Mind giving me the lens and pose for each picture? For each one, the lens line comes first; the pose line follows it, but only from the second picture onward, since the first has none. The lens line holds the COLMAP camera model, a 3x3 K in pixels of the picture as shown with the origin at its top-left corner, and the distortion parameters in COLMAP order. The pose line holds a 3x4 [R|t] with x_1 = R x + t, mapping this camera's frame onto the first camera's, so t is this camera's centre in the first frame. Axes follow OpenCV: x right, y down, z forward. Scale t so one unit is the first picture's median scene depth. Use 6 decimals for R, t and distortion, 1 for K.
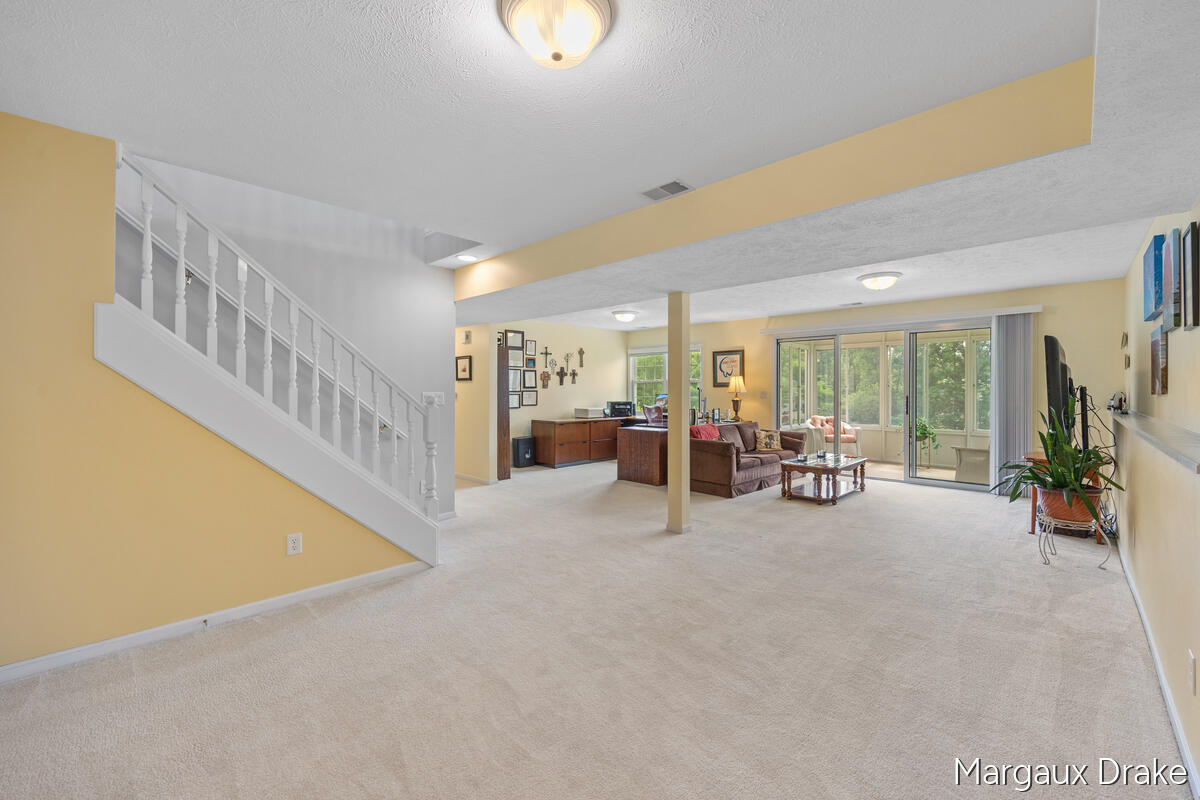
lens RADIAL K [[493.1, 0, 600.0], [0, 493.1, 400.0], [0, 0, 1]] dist [-0.000421, -0.000029]
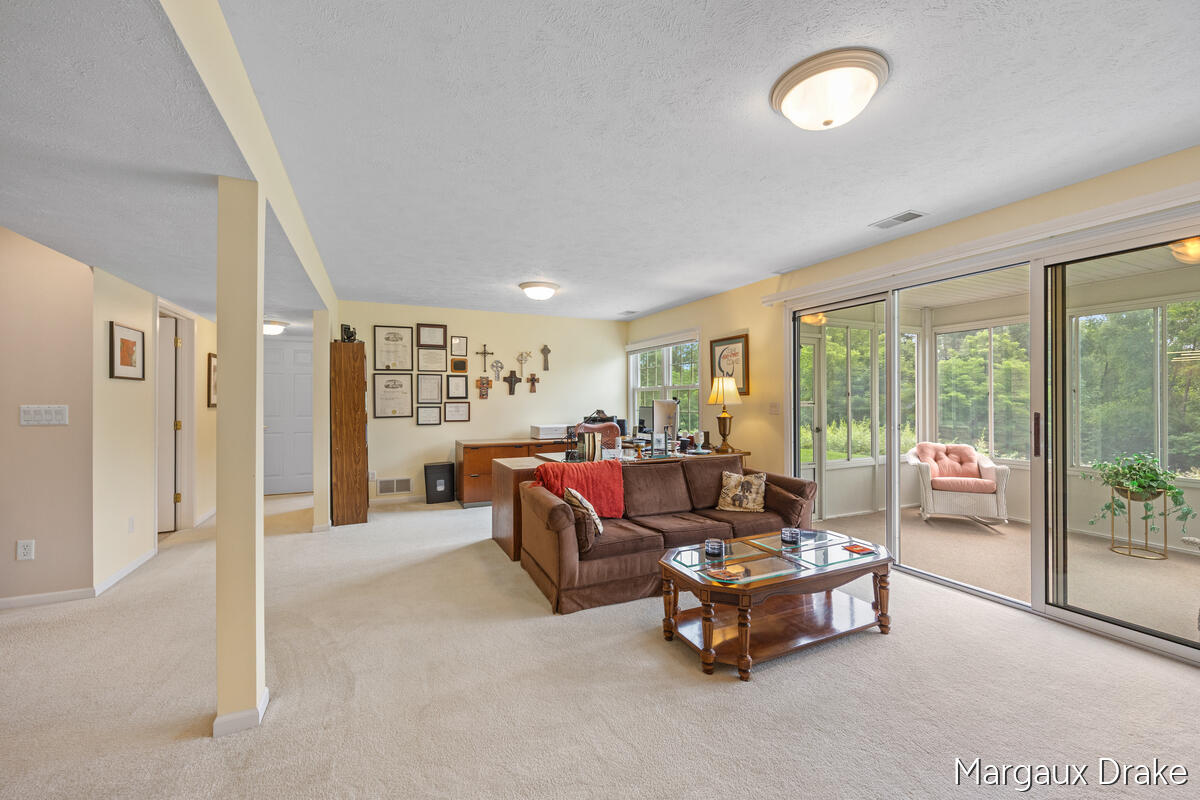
lens RADIAL K [[481.7, 0, 602.4], [0, 481.7, 402.0], [0, 0, 1]] dist [-0.007306, 0.000029]
pose [[0.935169, -0.002199, -0.354195, 0.331250], [-0.003359, 0.999881, -0.015079, -0.008449], [0.354186, 0.015291, 0.935050, 0.377018]]
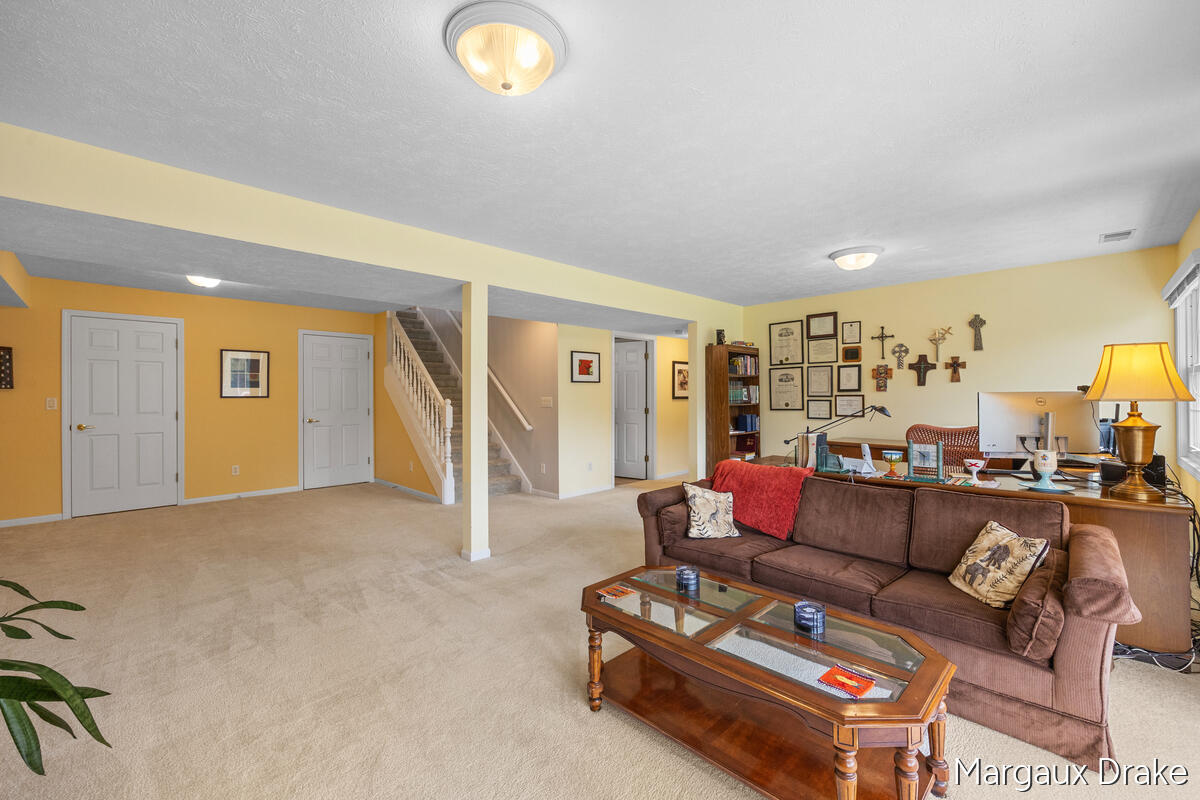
lens RADIAL K [[493.1, 0, 600.0], [0, 493.1, 400.0], [0, 0, 1]] dist [-0.000421, -0.000029]
pose [[-0.016537, 0.007823, -0.999833, 0.549494], [-0.013152, 0.999881, 0.008041, -0.012906], [0.999777, 0.013283, -0.016432, 0.657560]]
